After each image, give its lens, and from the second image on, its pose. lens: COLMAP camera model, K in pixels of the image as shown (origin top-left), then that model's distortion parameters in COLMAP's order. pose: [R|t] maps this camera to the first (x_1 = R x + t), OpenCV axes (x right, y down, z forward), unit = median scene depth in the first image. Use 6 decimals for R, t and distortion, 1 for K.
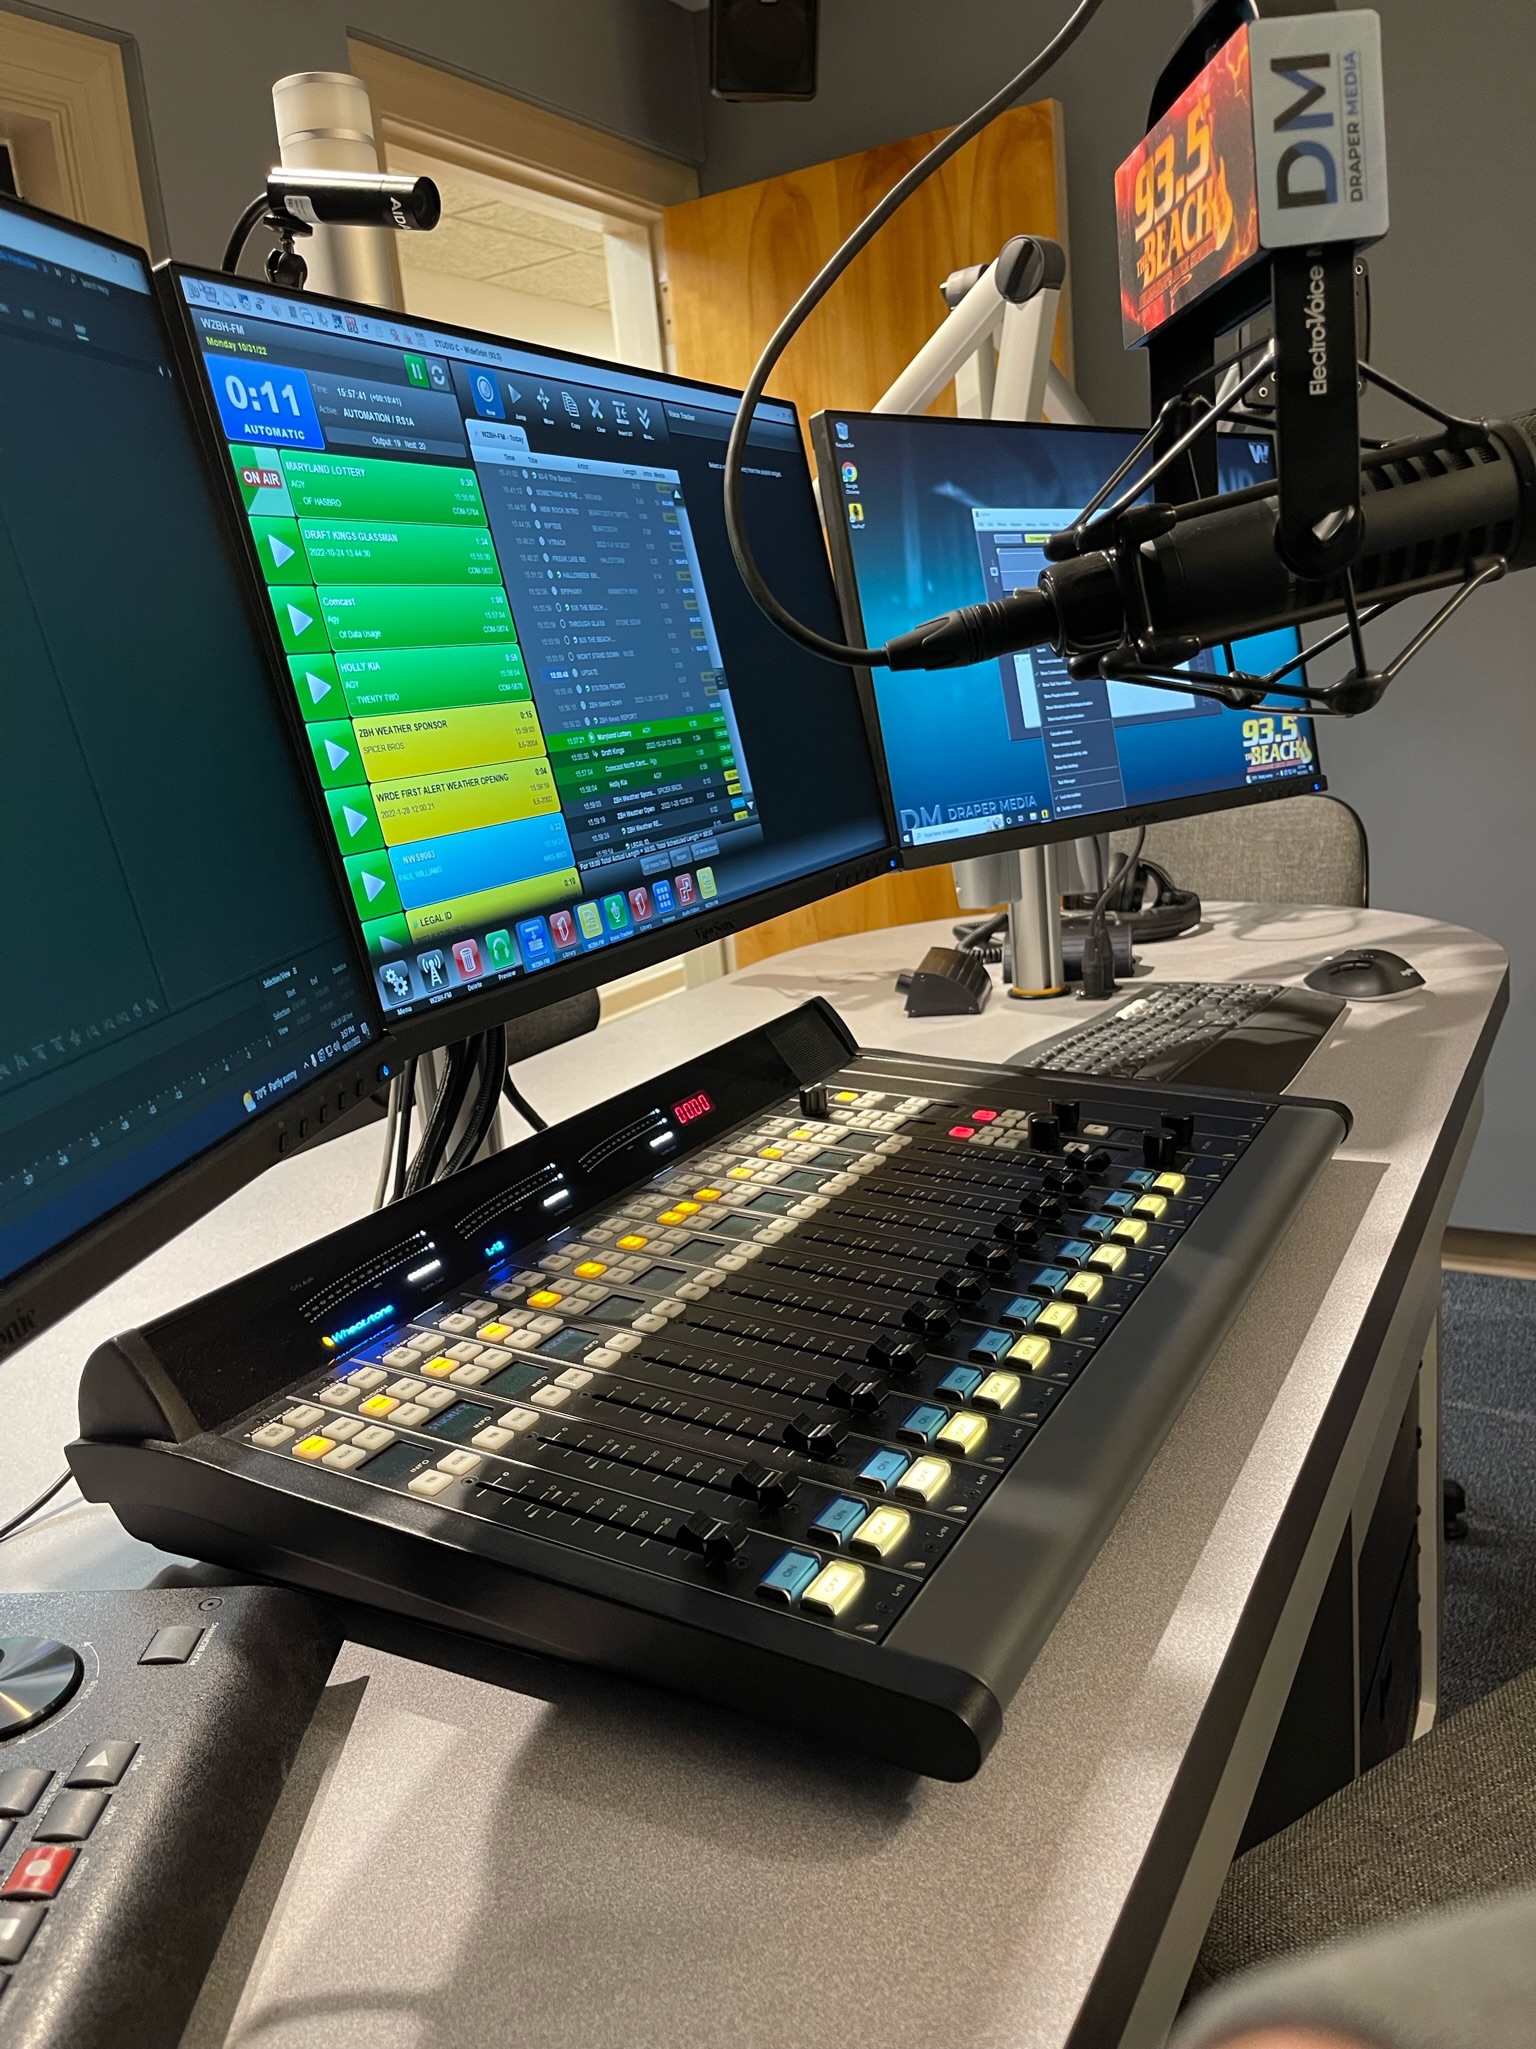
lens RADIAL K [[1526.0, 0, 763.4], [0, 1526.0, 1031.7], [0, 0, 1]] dist [0.003002, -0.010681]
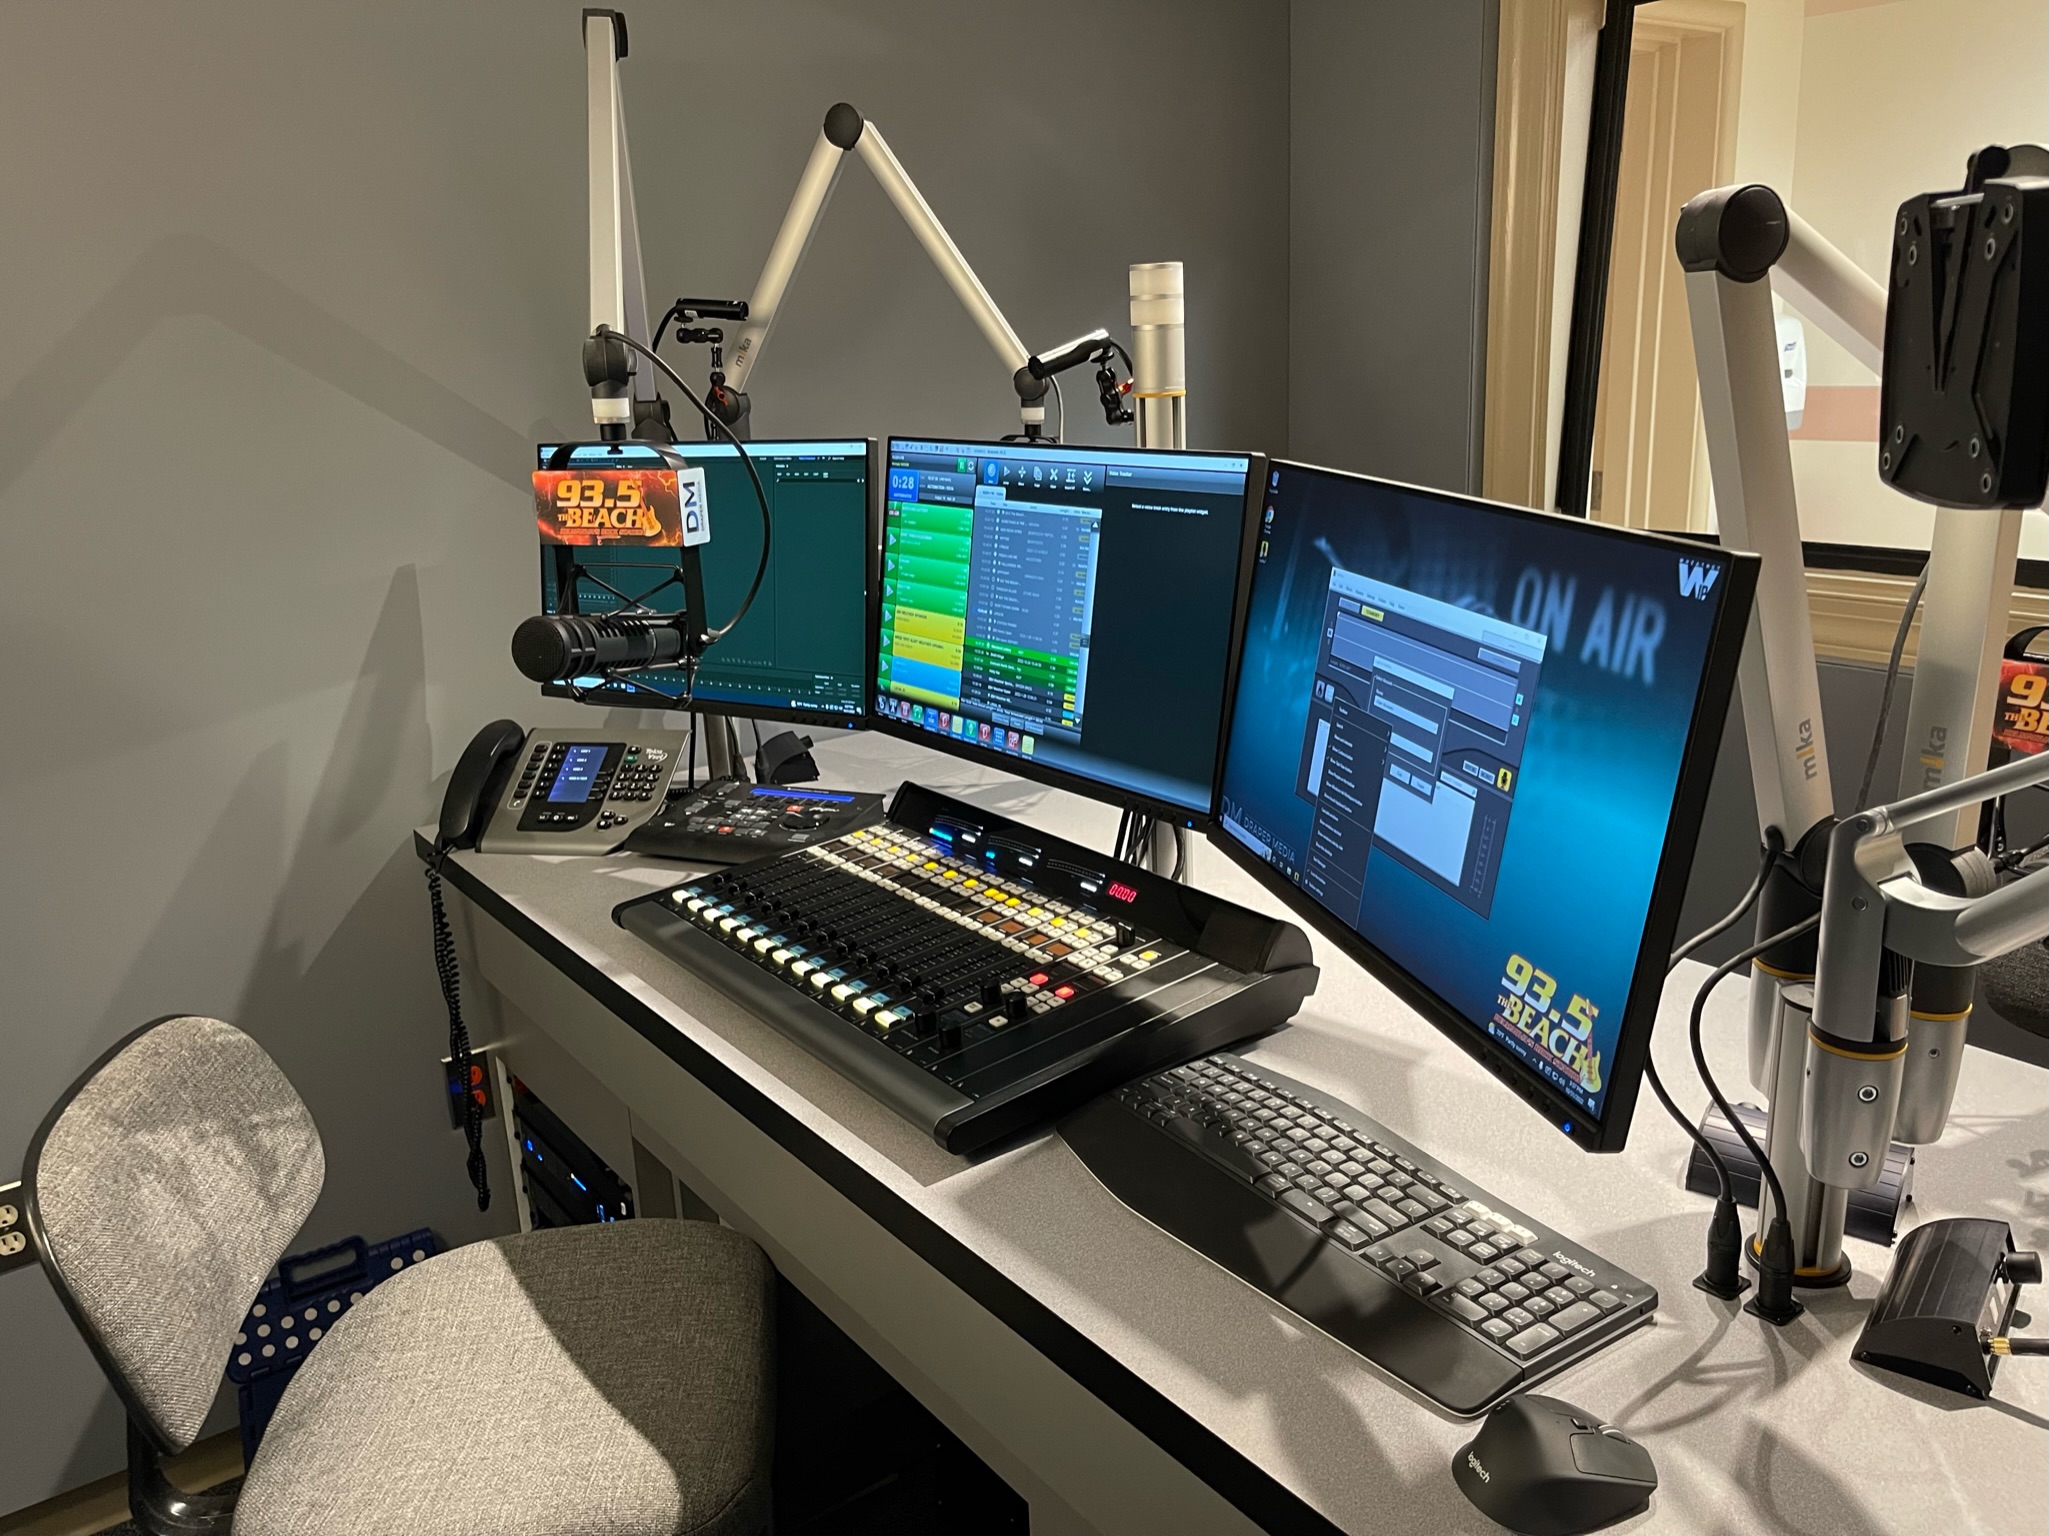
lens RADIAL K [[1526.0, 0, 1021.1], [0, 1526.0, 759.4], [0, 0, 1]] dist [0.003002, -0.010681]
pose [[-0.385341, 0.354752, -0.851859, 1.575722], [-0.136494, 0.891082, 0.432830, -0.905332], [0.912623, 0.283061, -0.294949, 1.638106]]
